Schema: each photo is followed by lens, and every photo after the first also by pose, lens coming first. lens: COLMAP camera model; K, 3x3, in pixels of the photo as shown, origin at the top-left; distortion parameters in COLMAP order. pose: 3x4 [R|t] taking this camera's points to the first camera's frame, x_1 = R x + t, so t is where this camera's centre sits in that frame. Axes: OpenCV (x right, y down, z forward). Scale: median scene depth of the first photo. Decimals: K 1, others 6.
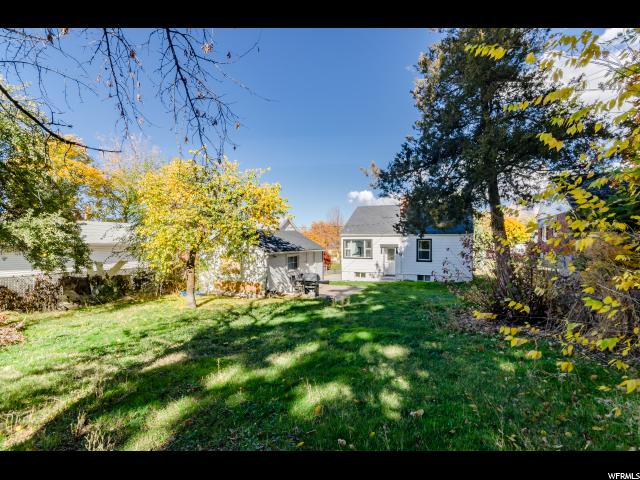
lens RADIAL K [[319.8, 0, 318.9], [0, 319.8, 242.1], [0, 0, 1]] dist [-0.002972, -0.000189]
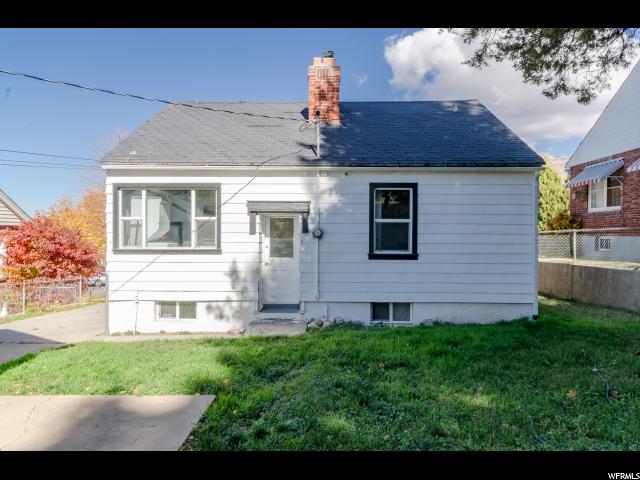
lens RADIAL K [[465.4, 0, 316.3], [0, 465.4, 238.4], [0, 0, 1]] dist [0.003057, 0.001902]
pose [[0.919495, -0.000688, 0.393101, 0.082648], [-0.003480, 0.999945, 0.009891, 0.035078], [-0.393086, -0.010462, 0.919442, 0.585173]]
